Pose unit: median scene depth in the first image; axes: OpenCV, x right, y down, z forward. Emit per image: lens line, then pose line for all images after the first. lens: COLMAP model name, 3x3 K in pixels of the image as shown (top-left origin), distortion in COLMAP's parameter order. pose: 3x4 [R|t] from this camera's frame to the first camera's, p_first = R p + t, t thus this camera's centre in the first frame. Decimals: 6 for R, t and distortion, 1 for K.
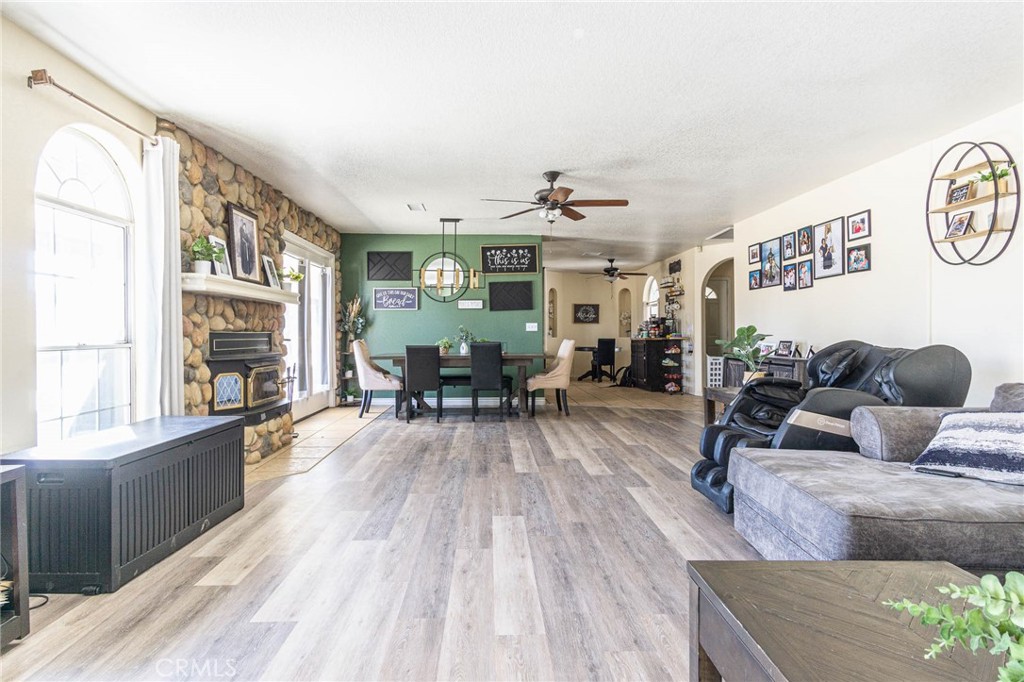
lens RADIAL K [[549.0, 0, 505.3], [0, 549.0, 337.8], [0, 0, 1]] dist [0.002547, 0.002819]
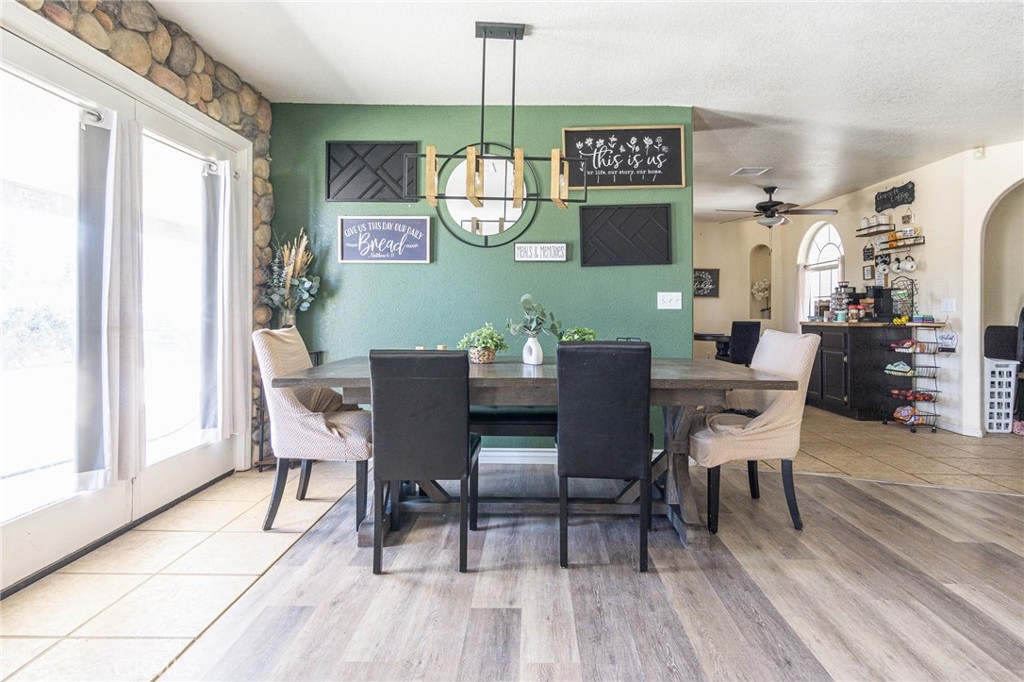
lens RADIAL K [[549.0, 0, 523.1], [0, 549.0, 313.6], [0, 0, 1]] dist [0.002547, 0.002819]
pose [[0.998854, 0.007849, -0.047223, -0.056068], [-0.007916, 0.999968, -0.001244, -0.007099], [0.047212, 0.001616, 0.998884, 0.526972]]
